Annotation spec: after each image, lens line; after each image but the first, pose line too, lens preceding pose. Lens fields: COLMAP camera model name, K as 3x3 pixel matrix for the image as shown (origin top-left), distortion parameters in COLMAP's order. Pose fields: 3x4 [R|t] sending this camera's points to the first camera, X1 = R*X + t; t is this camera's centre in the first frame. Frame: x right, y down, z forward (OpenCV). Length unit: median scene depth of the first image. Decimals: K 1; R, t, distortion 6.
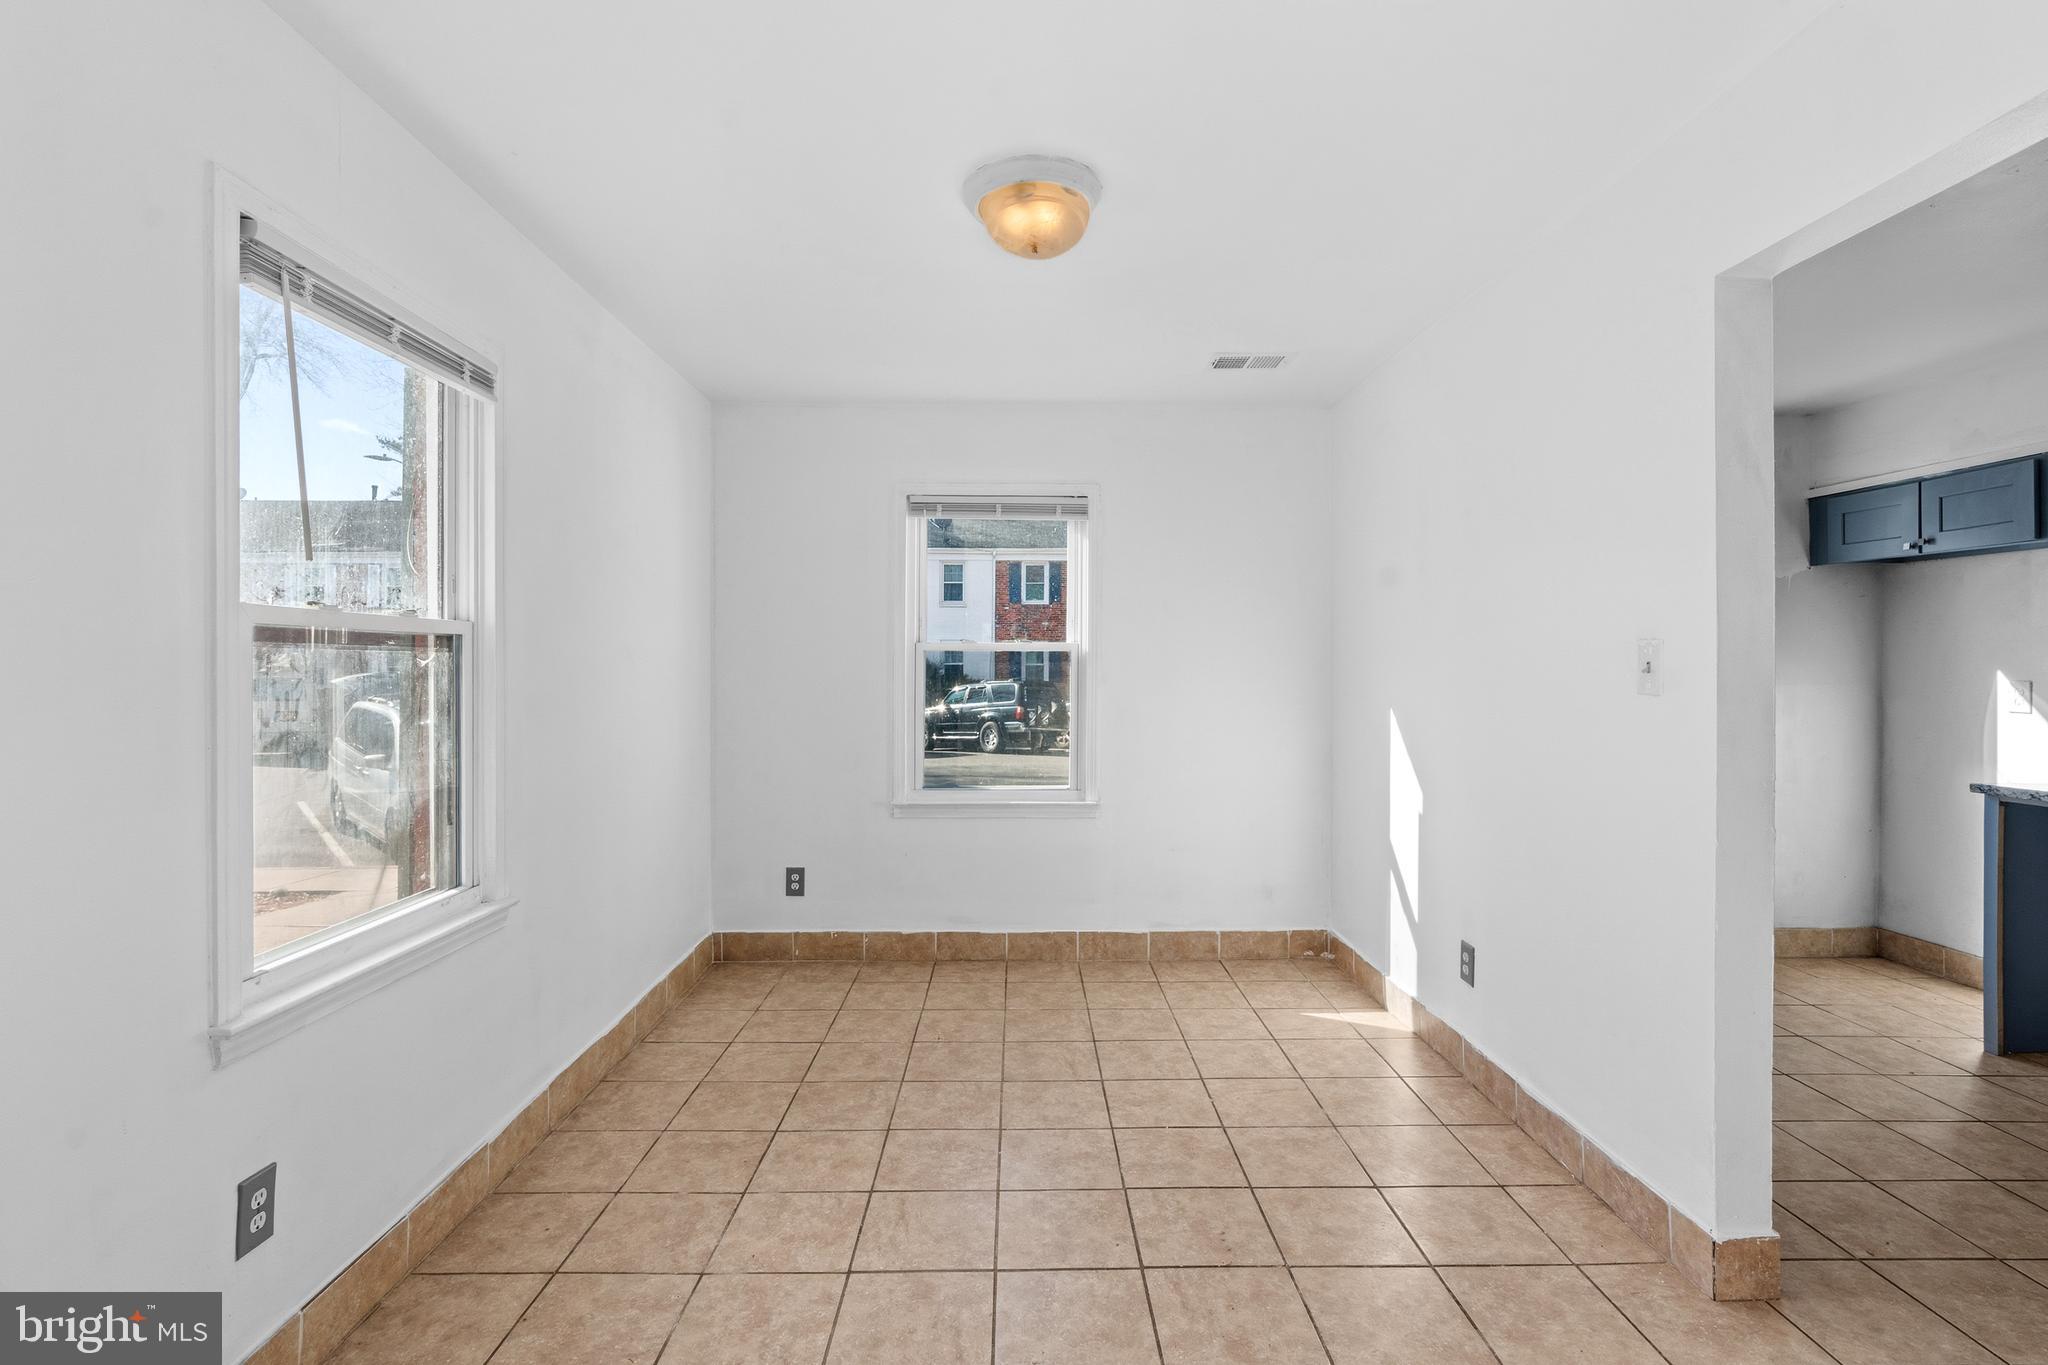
lens RADIAL K [[960.9, 0, 1029.3], [0, 960.9, 668.1], [0, 0, 1]] dist [-0.013102, 0.007750]
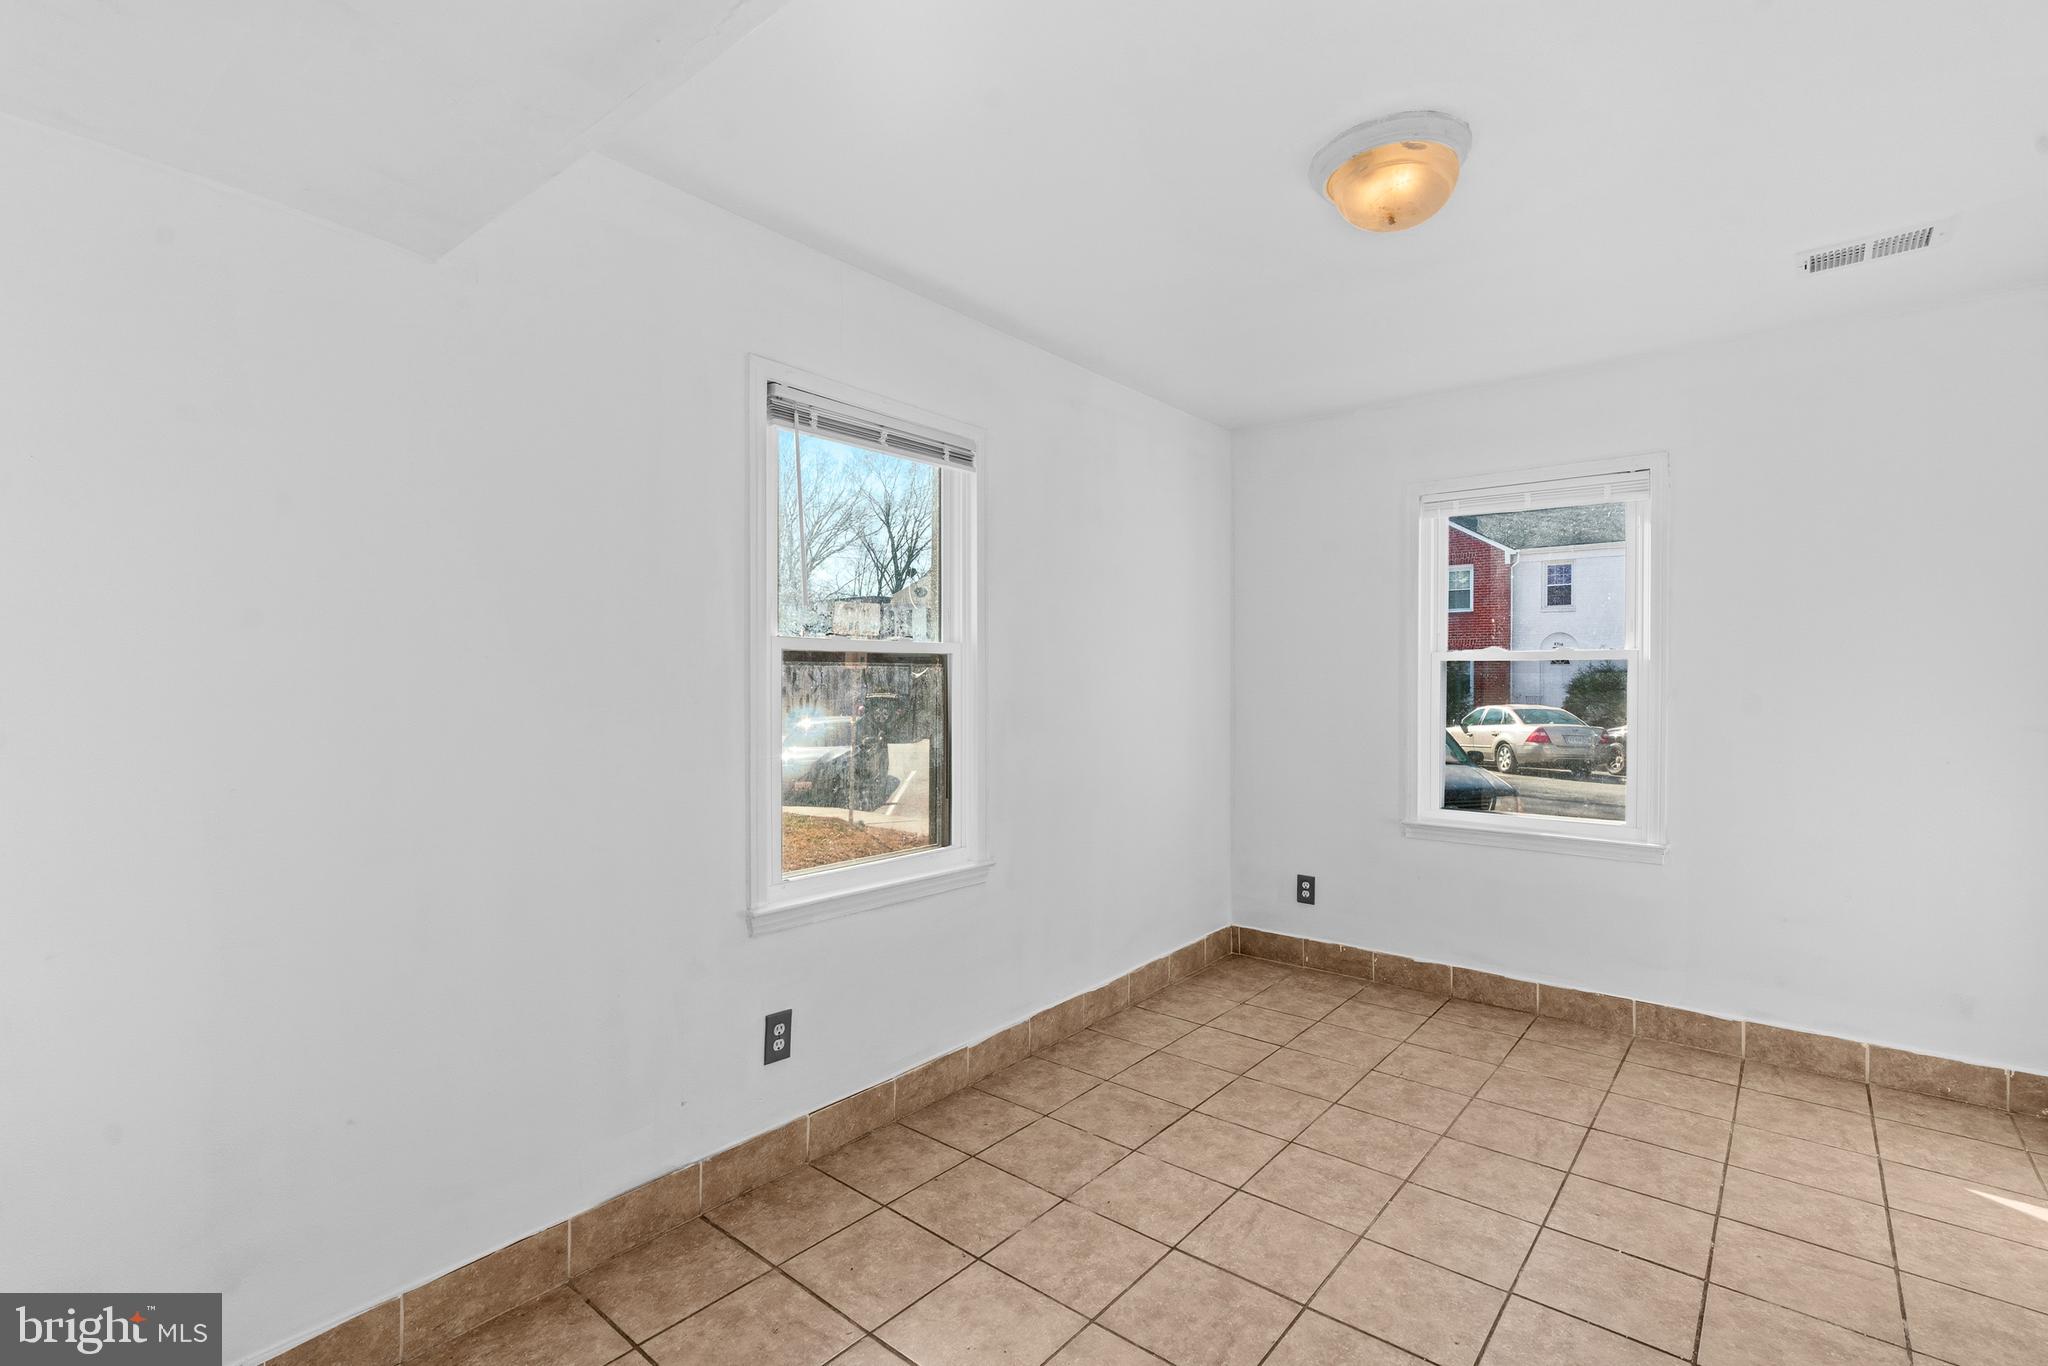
lens RADIAL K [[938.3, 0, 1024.0], [0, 938.3, 683.0], [0, 0, 1]] dist [-0.011836, 0.007457]
pose [[0.754964, 0.002186, -0.655762, 0.258904], [-0.000393, 0.999996, 0.002881, 0.001116], [0.655766, -0.001918, 0.754962, 0.077113]]
